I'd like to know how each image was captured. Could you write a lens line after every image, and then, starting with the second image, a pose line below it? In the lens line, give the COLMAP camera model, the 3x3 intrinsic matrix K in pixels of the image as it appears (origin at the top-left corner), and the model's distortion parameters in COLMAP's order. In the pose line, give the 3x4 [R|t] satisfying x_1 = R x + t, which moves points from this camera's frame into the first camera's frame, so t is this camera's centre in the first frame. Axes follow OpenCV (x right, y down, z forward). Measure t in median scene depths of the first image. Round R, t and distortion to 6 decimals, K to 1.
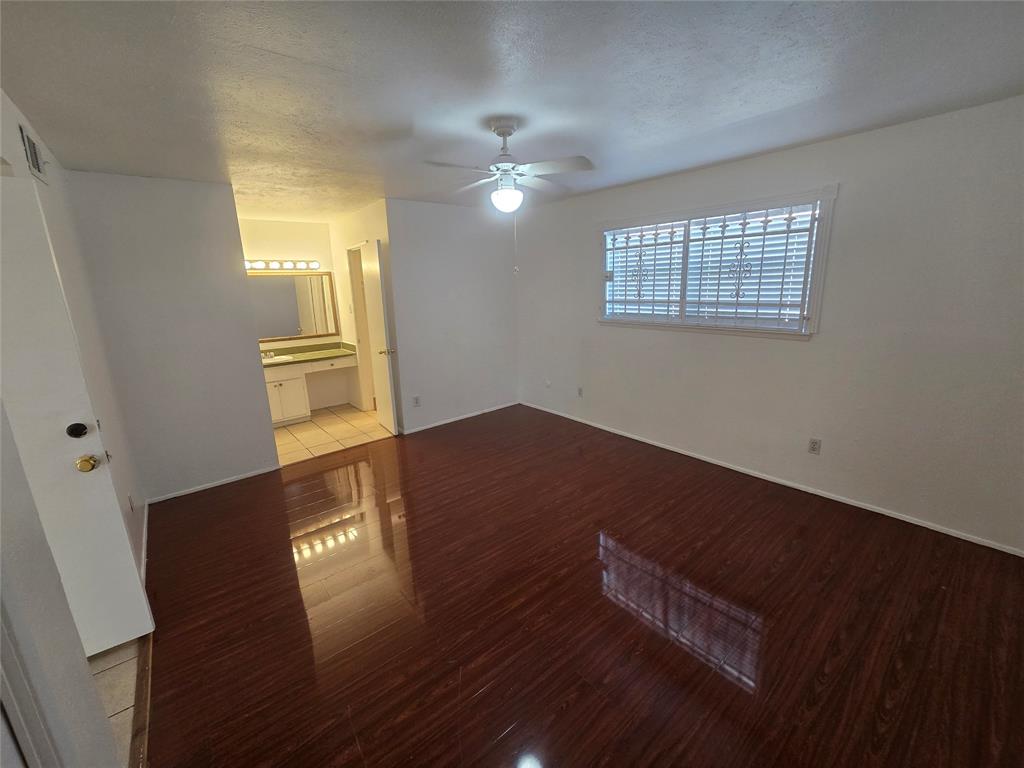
lens RADIAL K [[418.2, 0, 516.3], [0, 418.2, 382.1], [0, 0, 1]] dist [-0.002386, -0.001018]
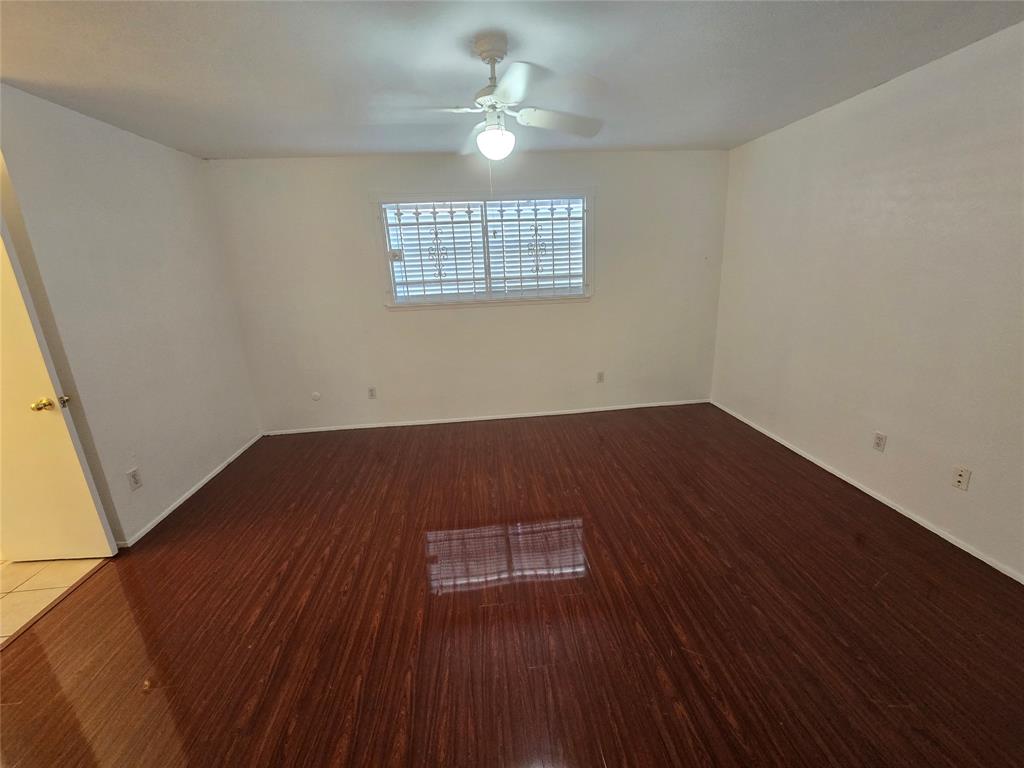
lens RADIAL K [[418.2, 0, 517.7], [0, 418.2, 384.8], [0, 0, 1]] dist [-0.002386, -0.001018]
pose [[0.560713, -0.229830, 0.795474, -0.484041], [0.214202, 0.968265, 0.128767, -0.052107], [-0.799824, 0.098191, 0.592148, 0.338809]]
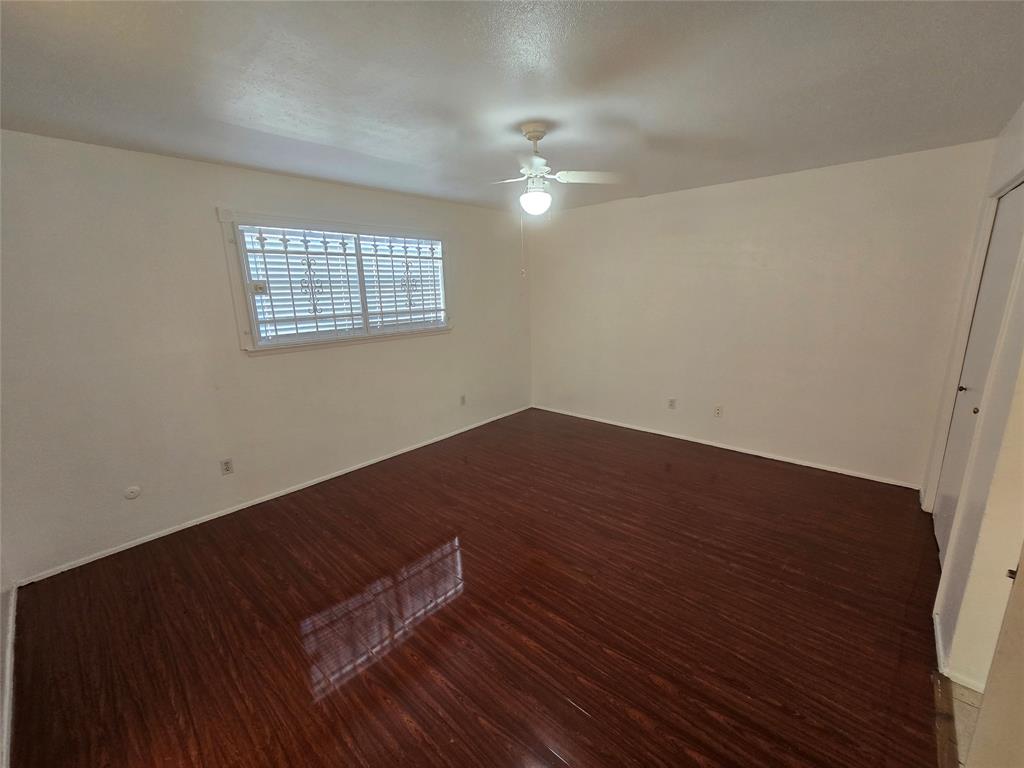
lens RADIAL K [[418.2, 0, 510.4], [0, 418.2, 388.7], [0, 0, 1]] dist [-0.002386, -0.001018]
pose [[-0.134952, -0.202157, 0.970010, -0.687116], [0.255128, 0.938868, 0.231162, -0.170142], [-0.957443, 0.278673, -0.075126, 0.805946]]
